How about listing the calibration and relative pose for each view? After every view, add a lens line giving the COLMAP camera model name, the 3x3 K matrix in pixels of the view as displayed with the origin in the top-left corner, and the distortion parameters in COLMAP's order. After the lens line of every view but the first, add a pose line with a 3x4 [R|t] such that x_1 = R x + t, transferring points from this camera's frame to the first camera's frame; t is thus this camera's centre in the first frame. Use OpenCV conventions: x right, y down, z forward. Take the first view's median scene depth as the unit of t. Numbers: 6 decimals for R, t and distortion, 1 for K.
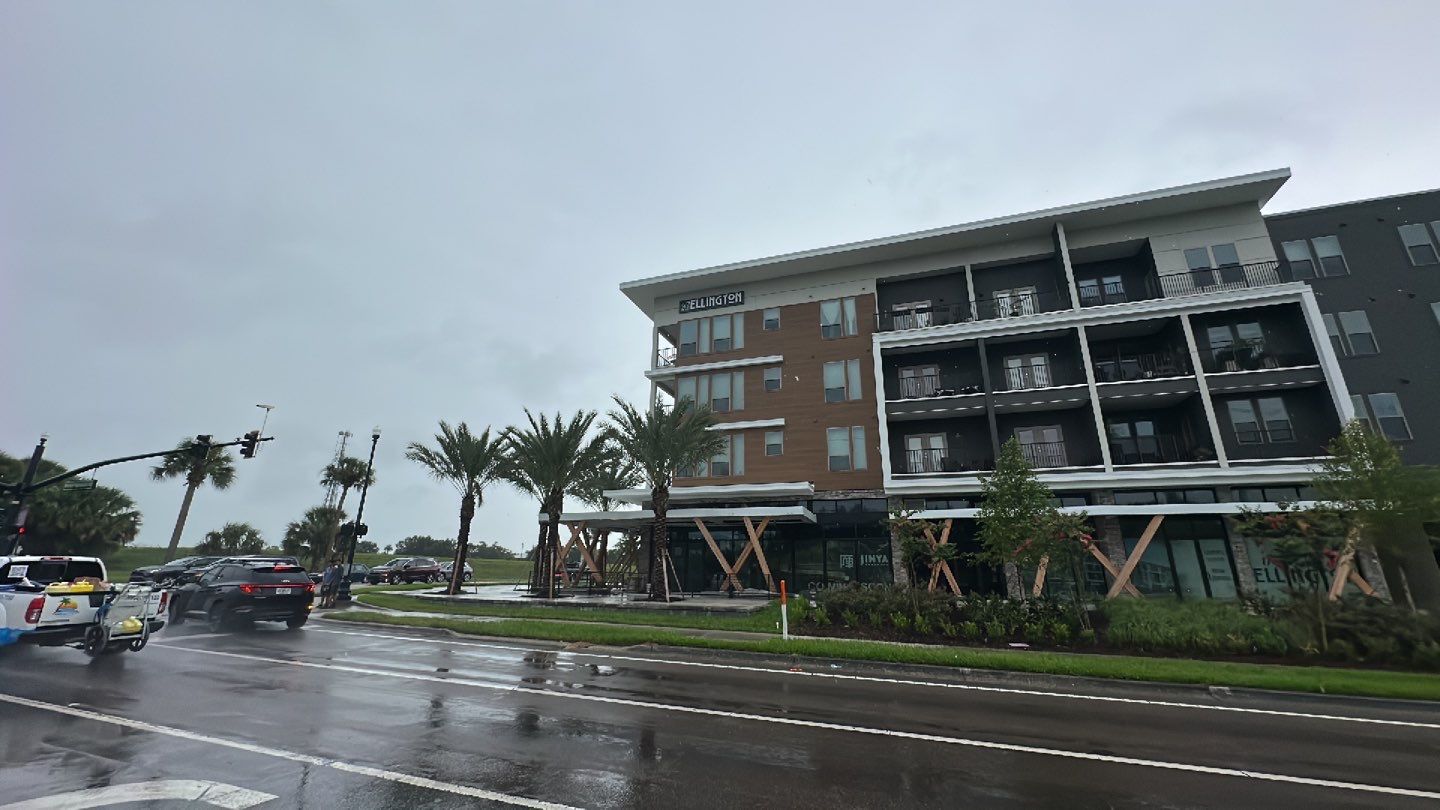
lens RADIAL K [[546.7, 0, 716.6], [0, 546.7, 402.3], [0, 0, 1]] dist [-0.003562, 0.001332]
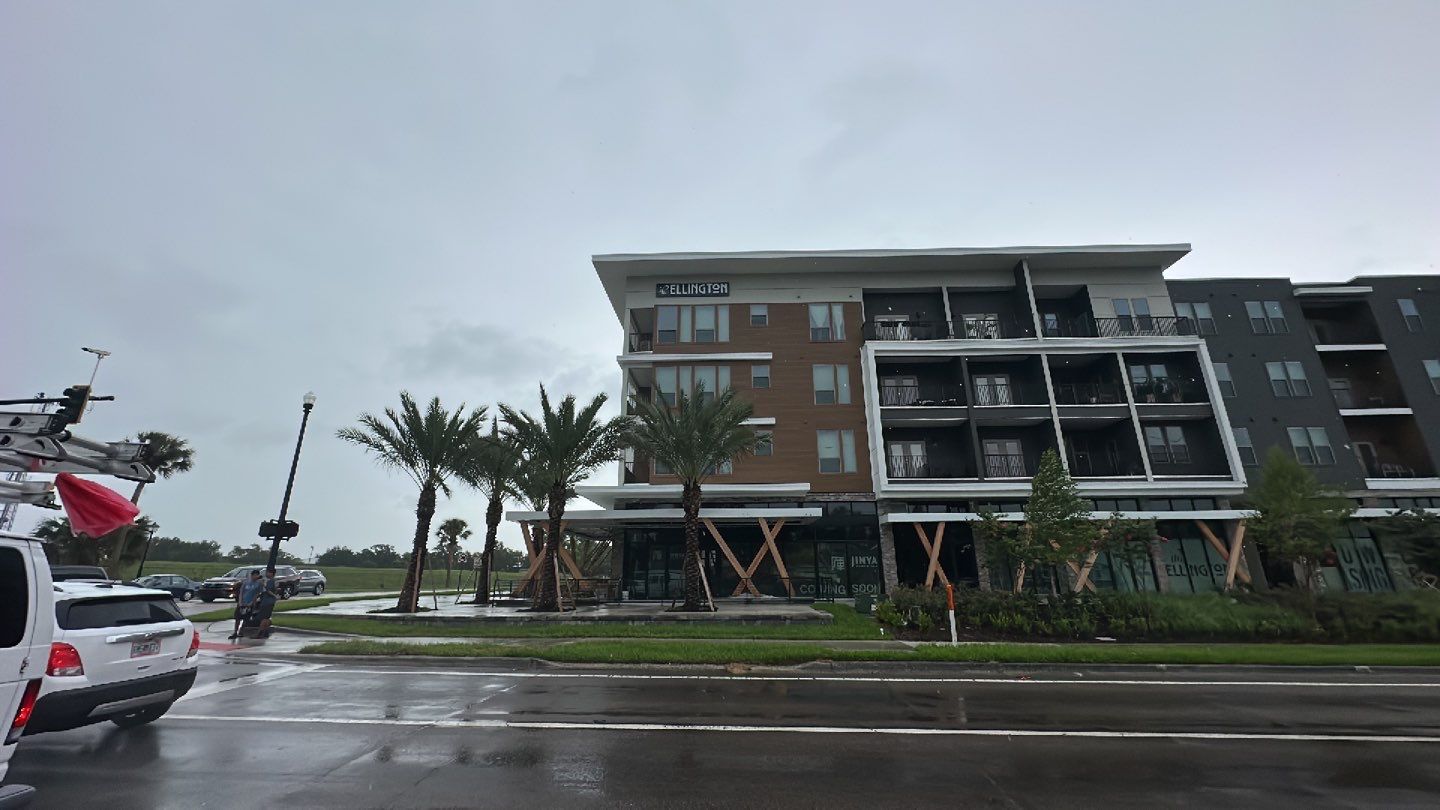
lens RADIAL K [[546.7, 0, 713.0], [0, 546.7, 408.8], [0, 0, 1]] dist [-0.003562, 0.001332]
pose [[0.952897, 0.070651, 0.294951, -0.292665], [-0.072613, 0.997351, -0.004310, 0.027818], [-0.294474, -0.017310, 0.955503, 0.110768]]
